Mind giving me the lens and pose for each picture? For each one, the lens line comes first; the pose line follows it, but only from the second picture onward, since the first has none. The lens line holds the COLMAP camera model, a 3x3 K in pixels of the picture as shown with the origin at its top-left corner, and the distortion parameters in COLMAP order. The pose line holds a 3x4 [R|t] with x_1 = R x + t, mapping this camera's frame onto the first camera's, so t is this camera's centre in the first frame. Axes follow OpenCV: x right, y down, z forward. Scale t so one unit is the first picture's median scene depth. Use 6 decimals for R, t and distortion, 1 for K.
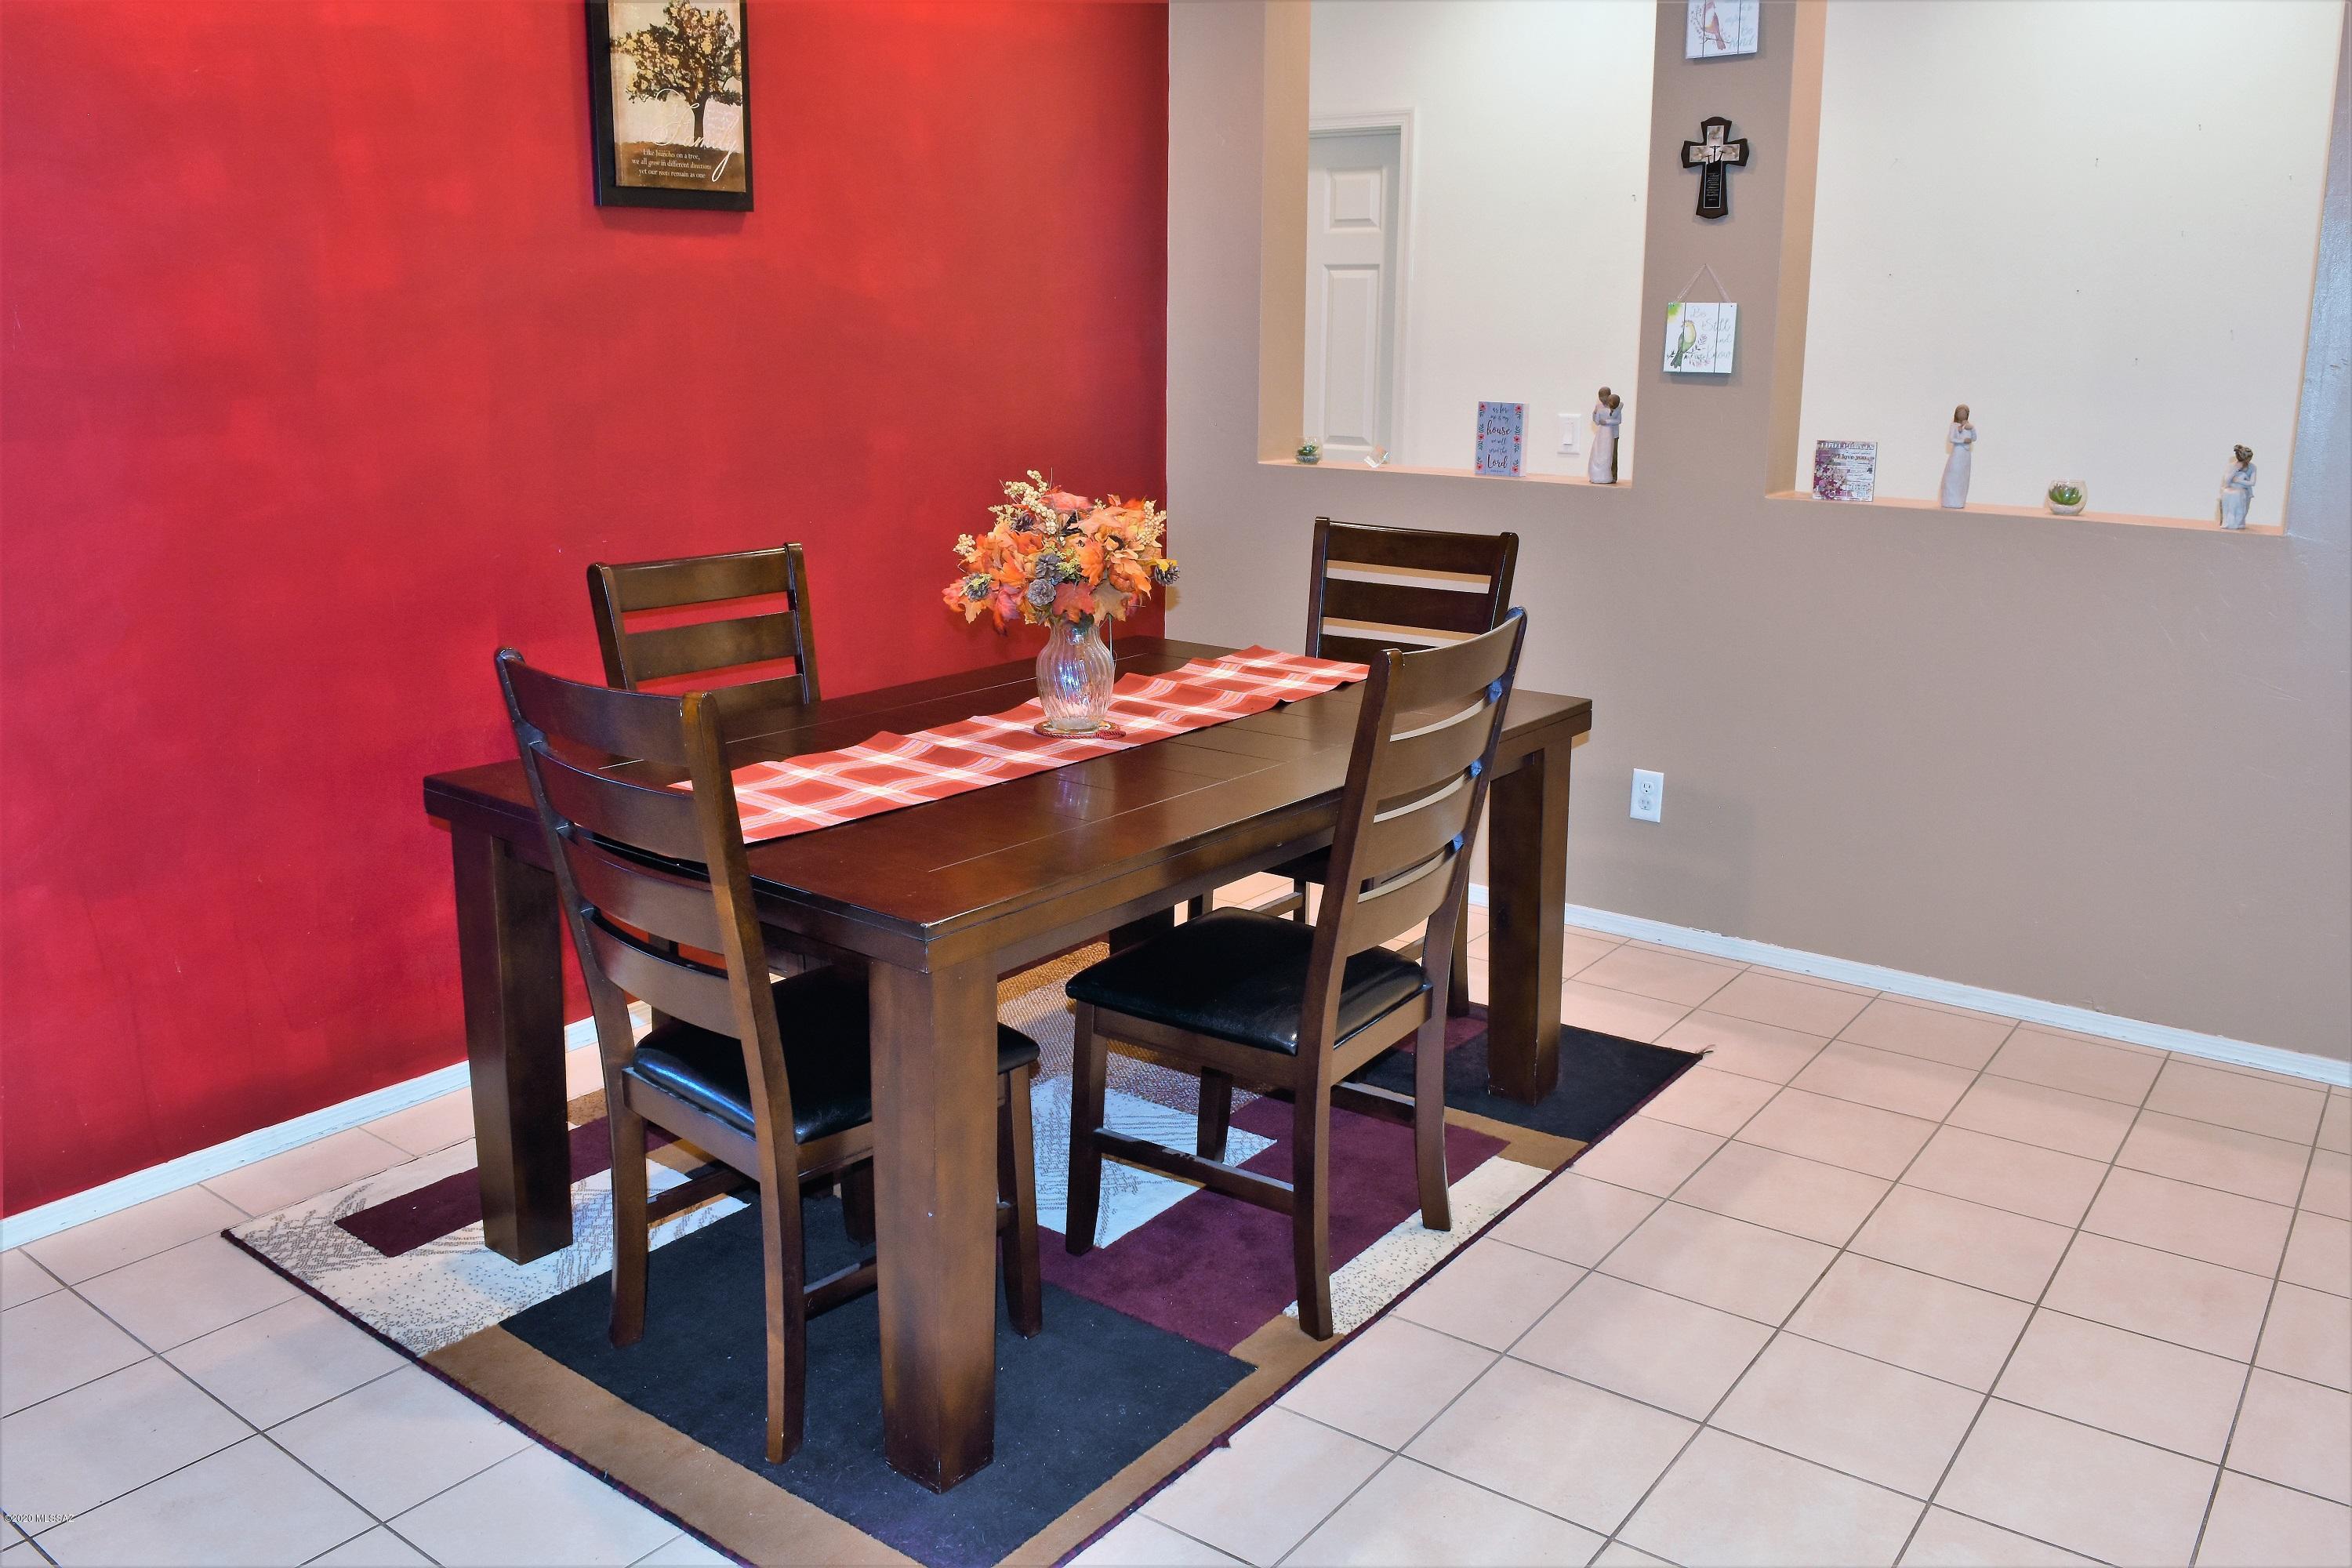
lens RADIAL K [[1830.4, 0, 1180.2], [0, 1830.4, 767.7], [0, 0, 1]] dist [-0.093440, 0.022099]
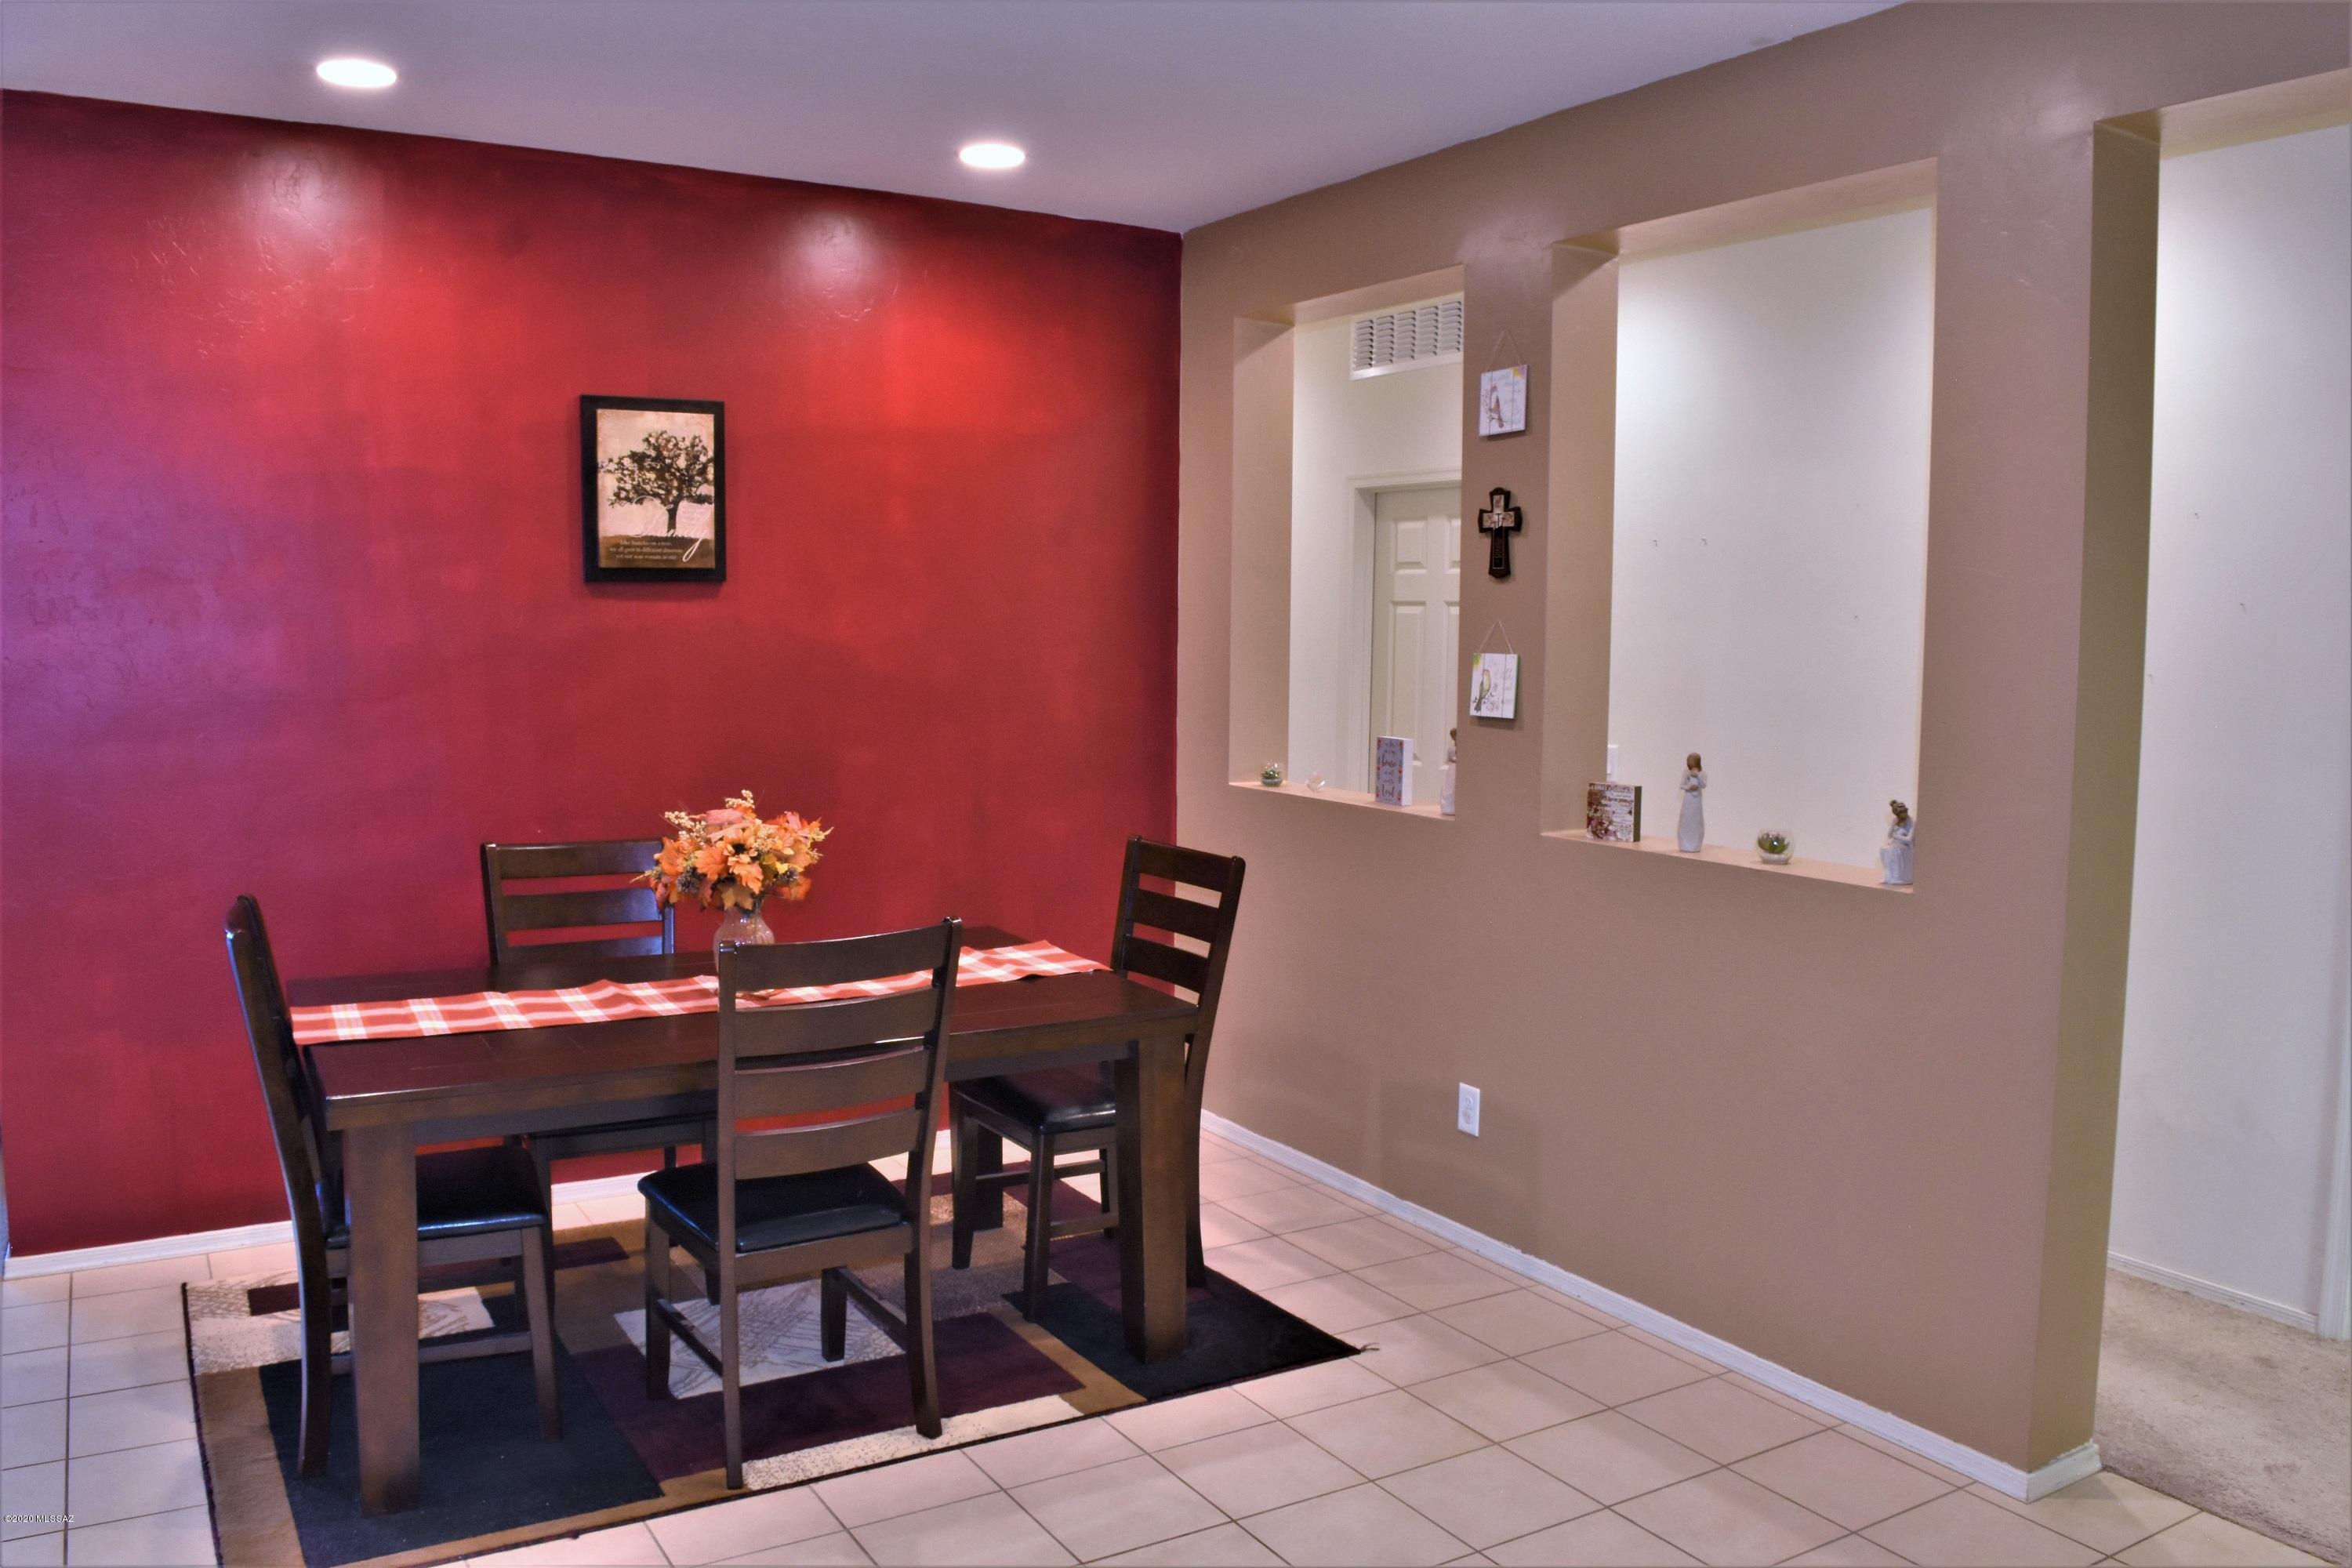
lens RADIAL K [[1830.4, 0, 1184.8], [0, 1830.4, 783.3], [0, 0, 1]] dist [-0.093440, 0.022099]
pose [[0.926769, 0.037084, -0.373797, 0.581984], [-0.091775, 0.987311, -0.129591, -0.023322], [0.364248, 0.154406, 0.918413, -0.070285]]
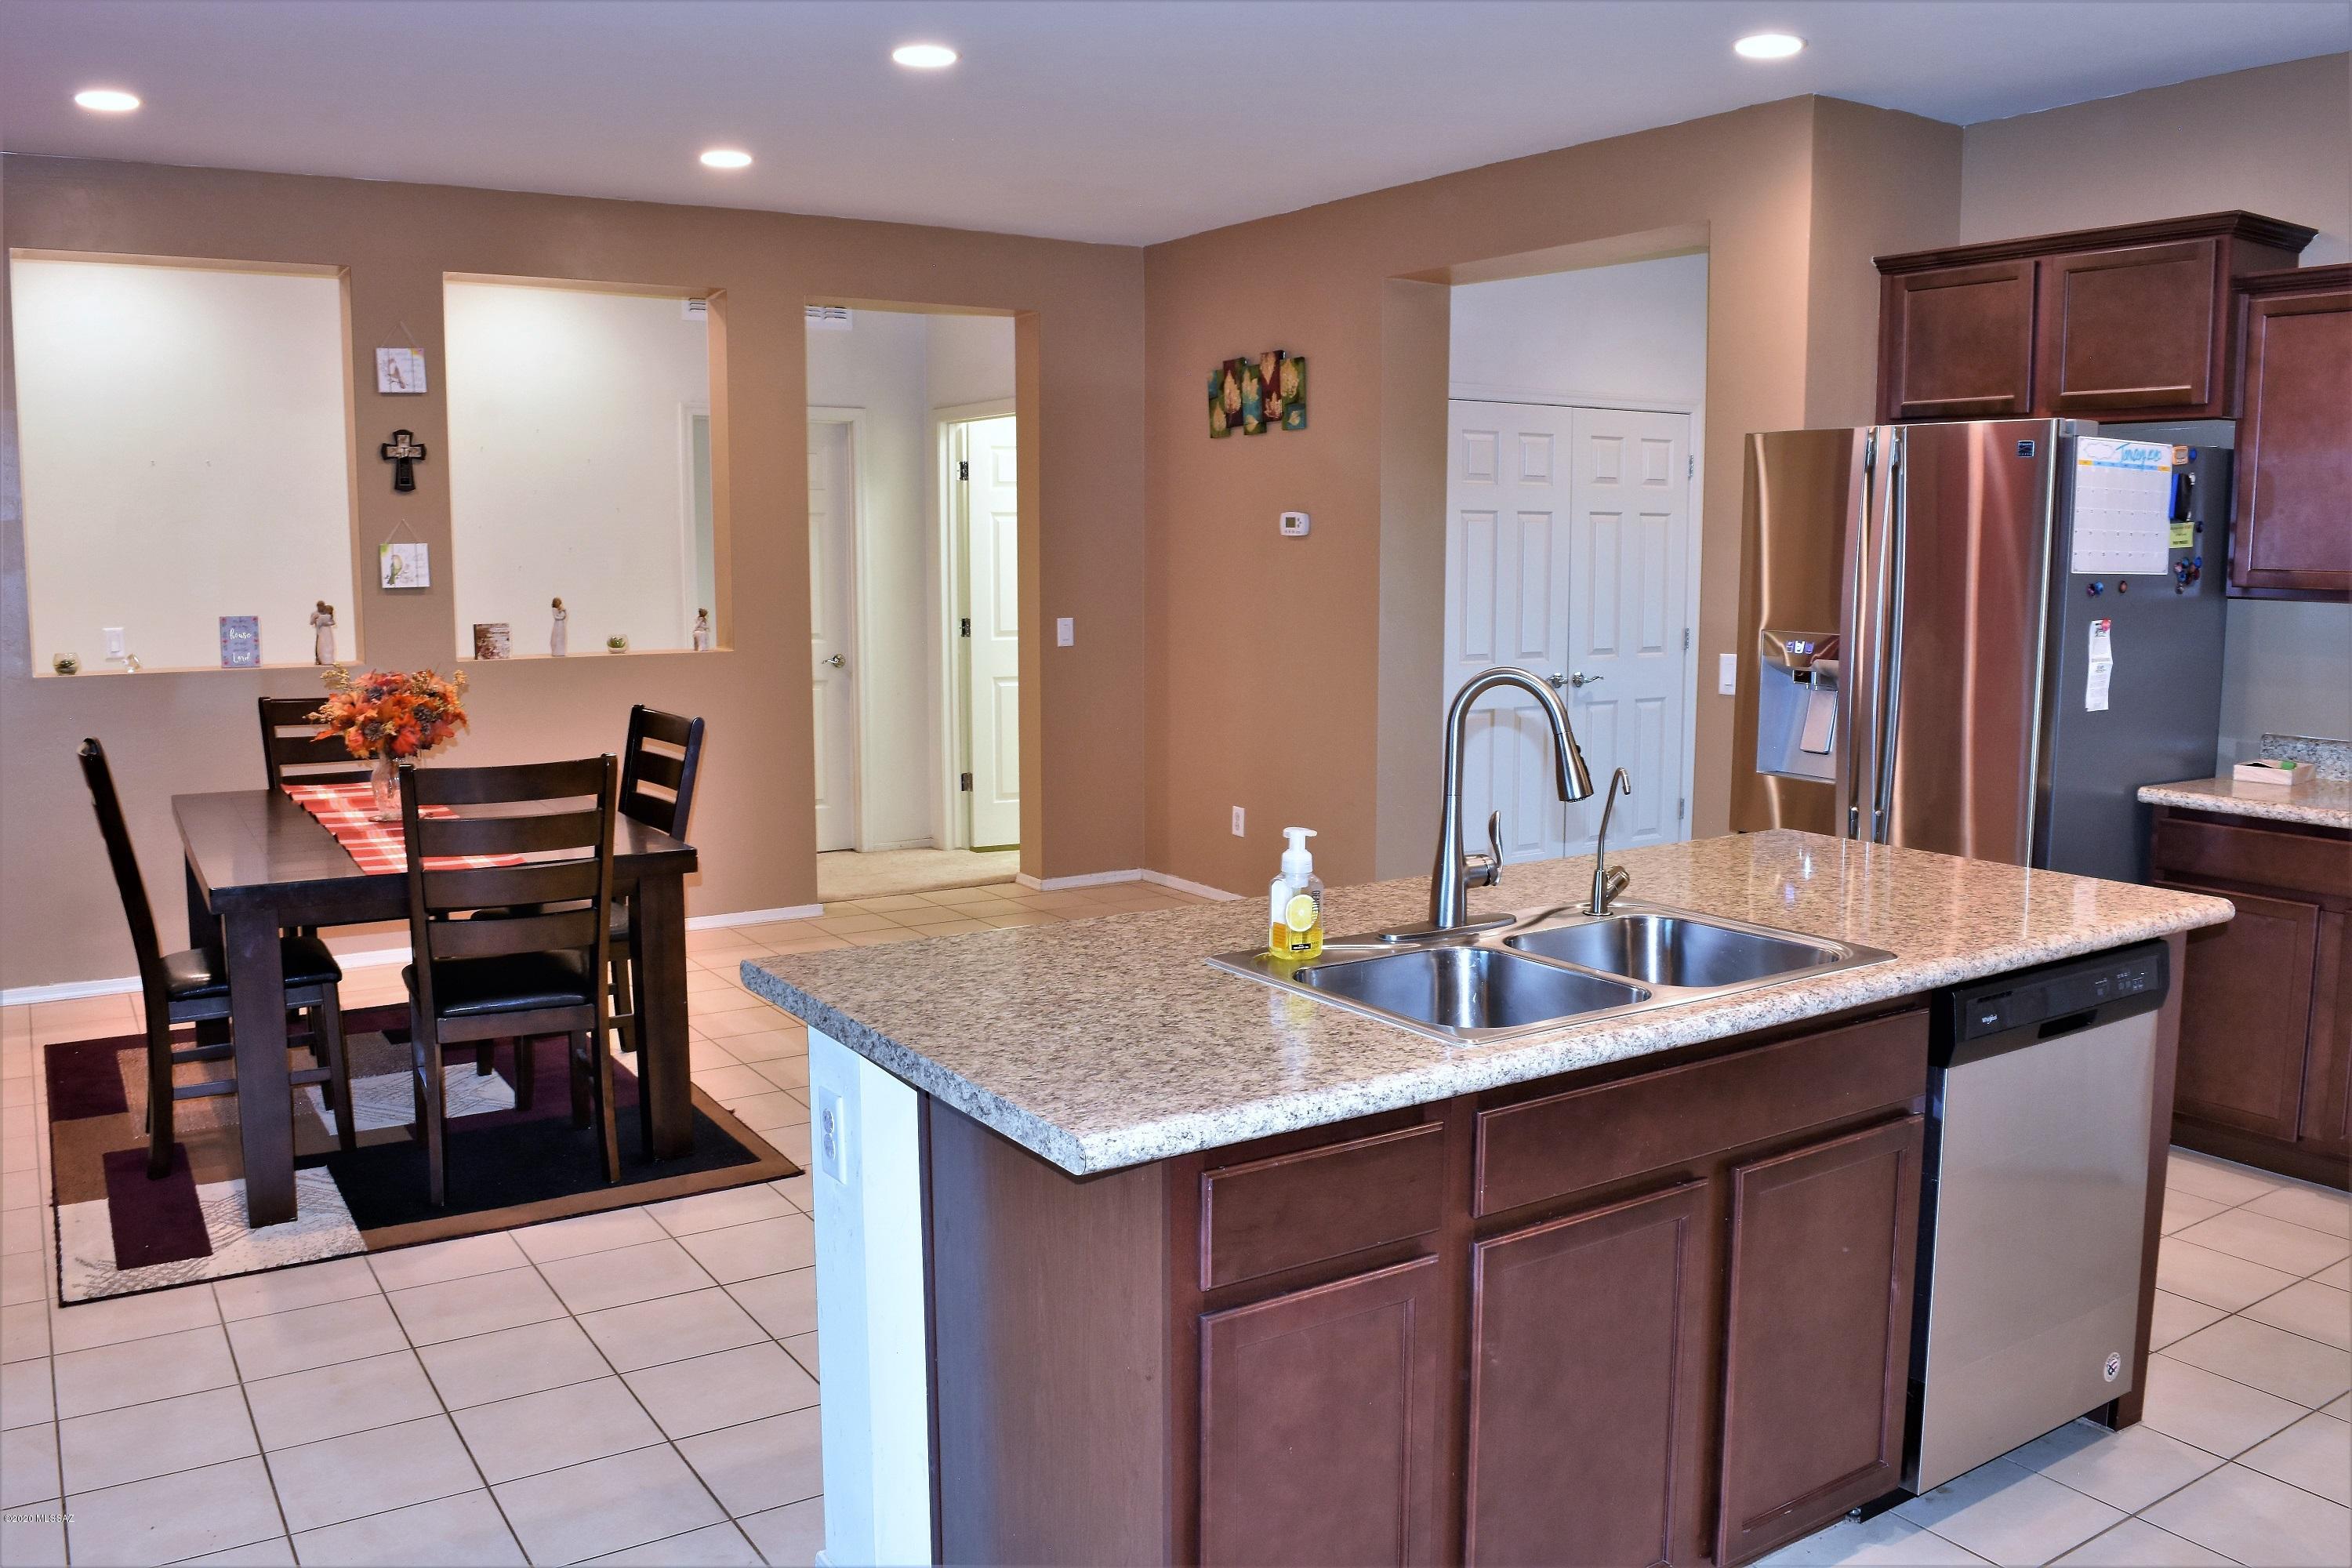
lens RADIAL K [[1830.4, 0, 1159.4], [0, 1830.4, 775.4], [0, 0, 1]] dist [-0.093440, 0.022099]
pose [[0.355918, -0.127886, 0.925726, -1.058177], [0.218841, 0.974454, 0.050479, 0.006599], [-0.908533, 0.184620, 0.374812, -0.172461]]
